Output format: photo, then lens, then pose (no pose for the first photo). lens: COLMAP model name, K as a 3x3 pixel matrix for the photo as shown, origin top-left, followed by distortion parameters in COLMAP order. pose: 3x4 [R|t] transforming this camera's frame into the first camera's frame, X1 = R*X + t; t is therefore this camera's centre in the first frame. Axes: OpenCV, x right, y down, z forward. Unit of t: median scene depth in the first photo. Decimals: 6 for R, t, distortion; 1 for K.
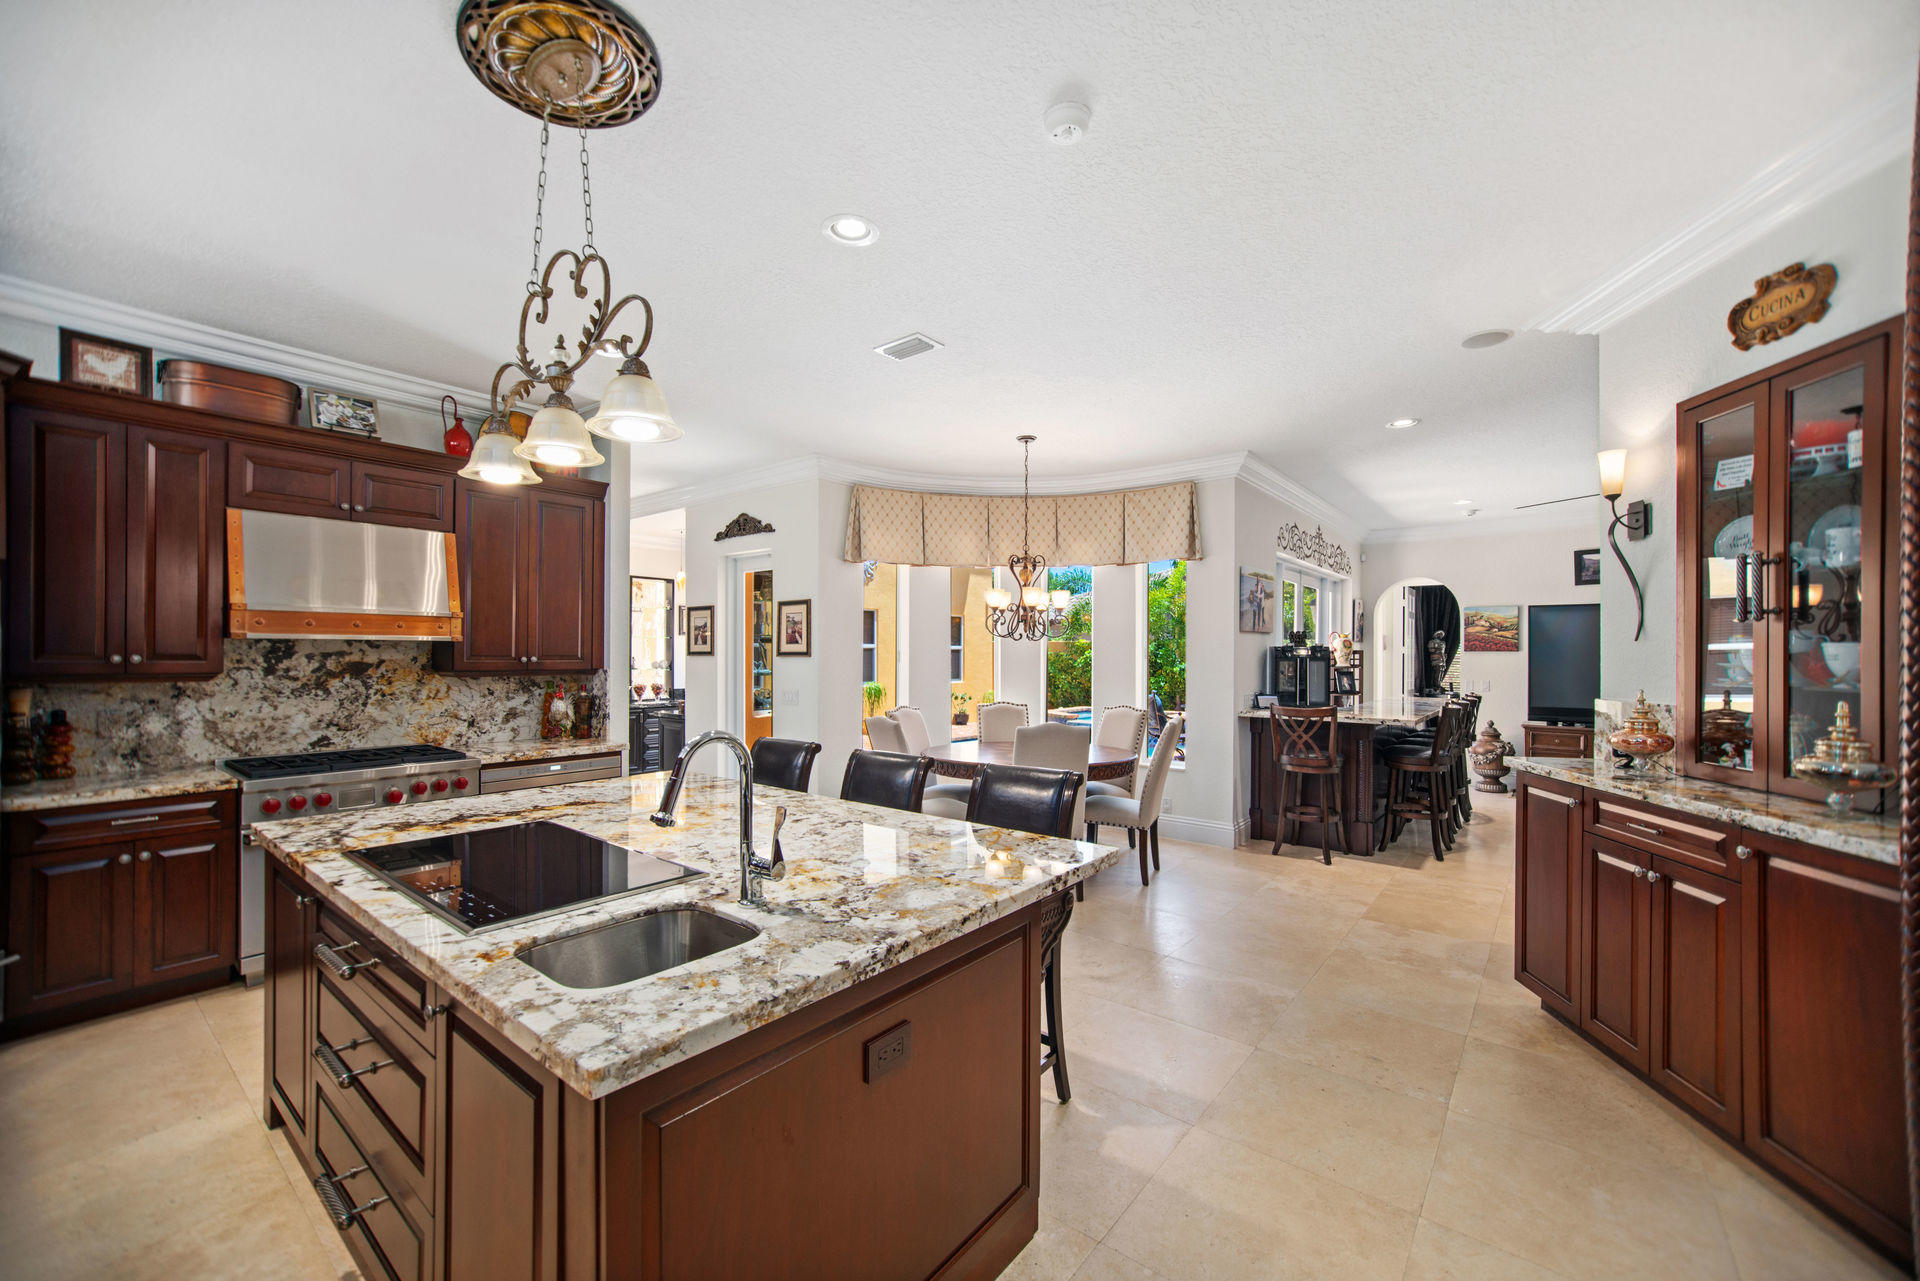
lens RADIAL K [[754.5, 0, 948.9], [0, 754.5, 652.7], [0, 0, 1]] dist [-0.001141, 0.000209]
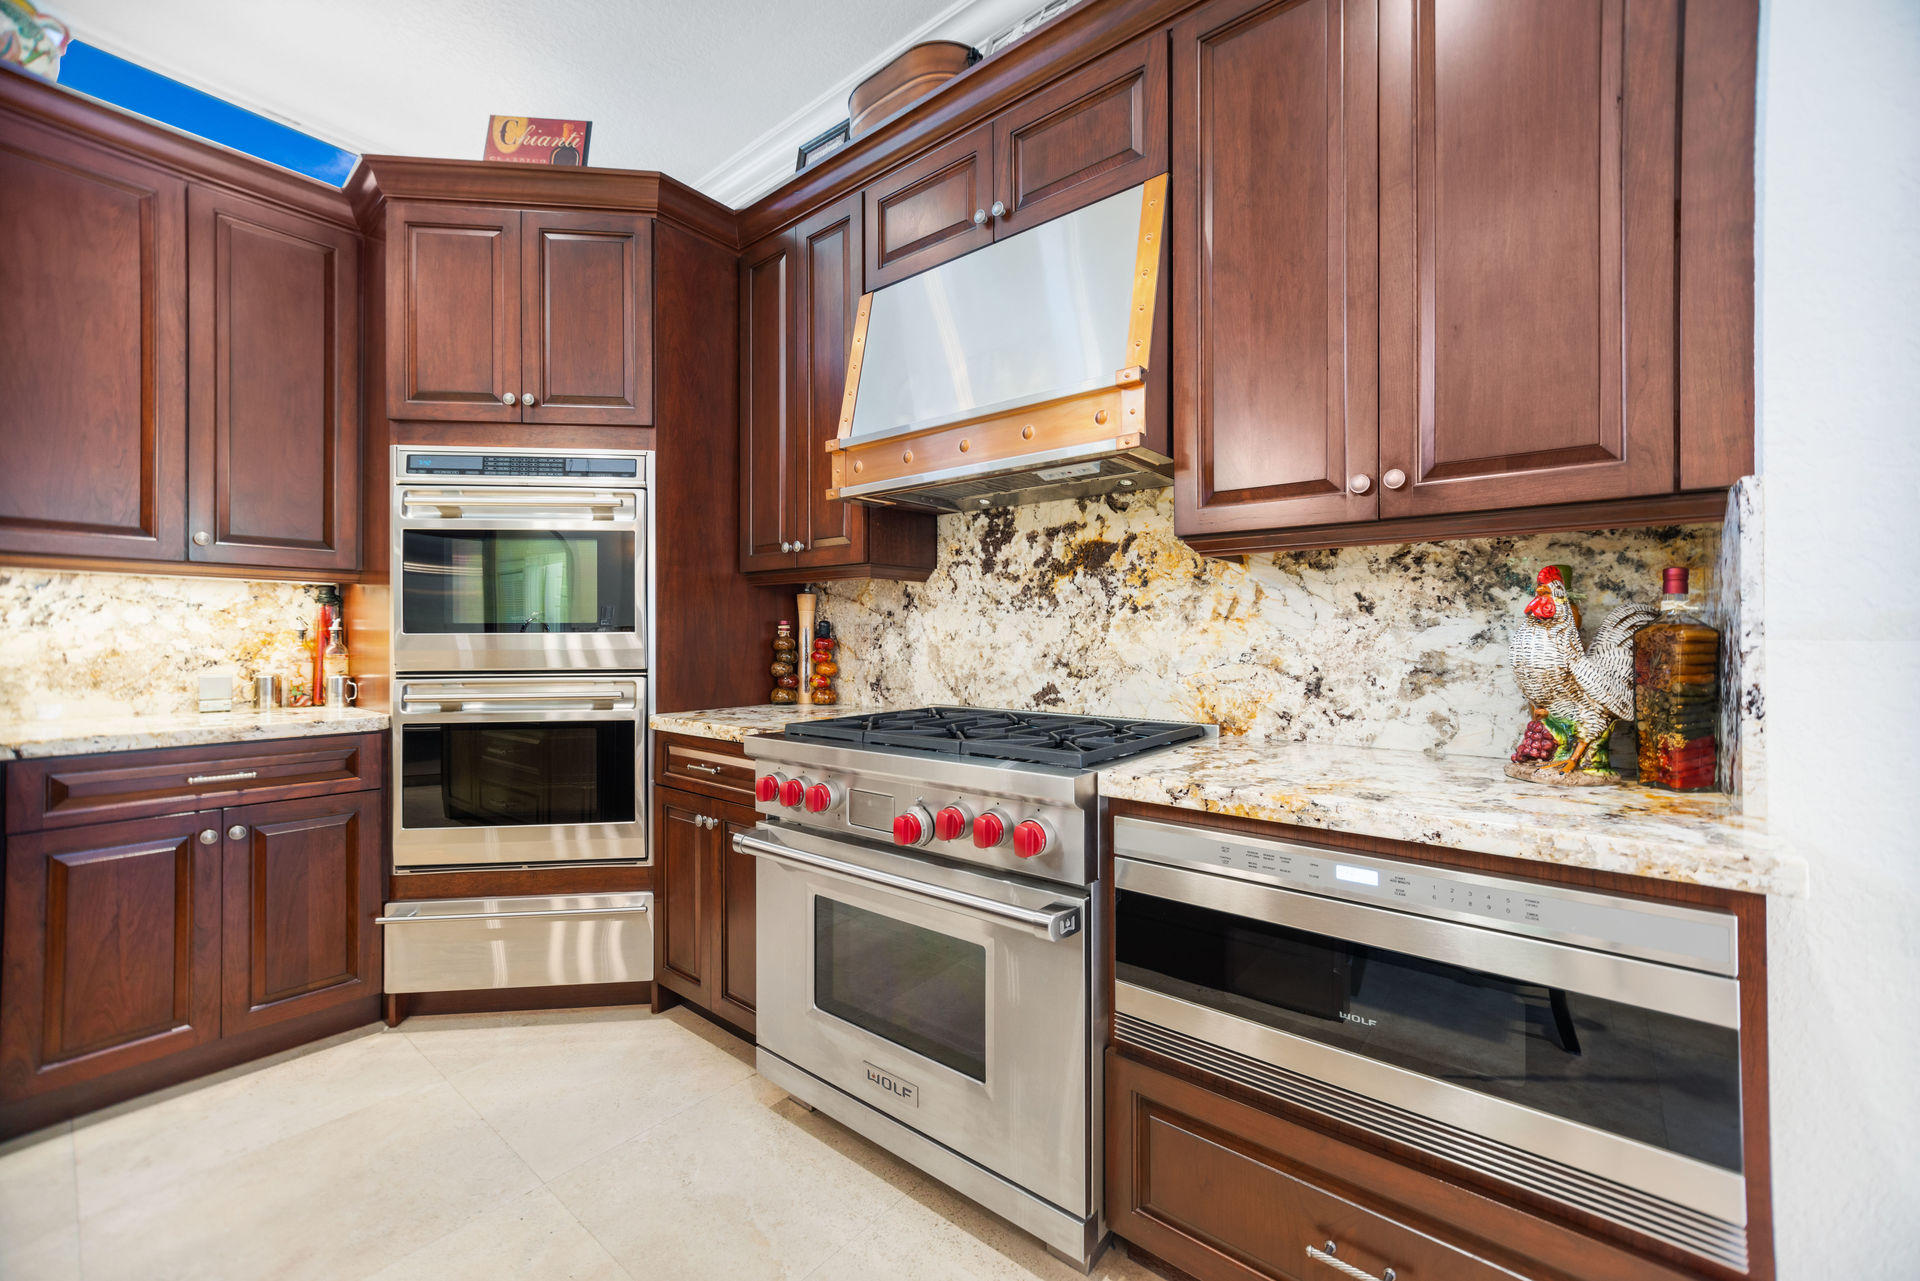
lens RADIAL K [[765.9, 0, 958.4], [0, 765.9, 633.4], [0, 0, 1]] dist [0.000477, 0.000296]
pose [[-0.004623, -0.010128, -0.999938, -0.279669], [0.001781, 0.999947, -0.010137, 0.078103], [0.999988, -0.001827, -0.004605, 0.915629]]
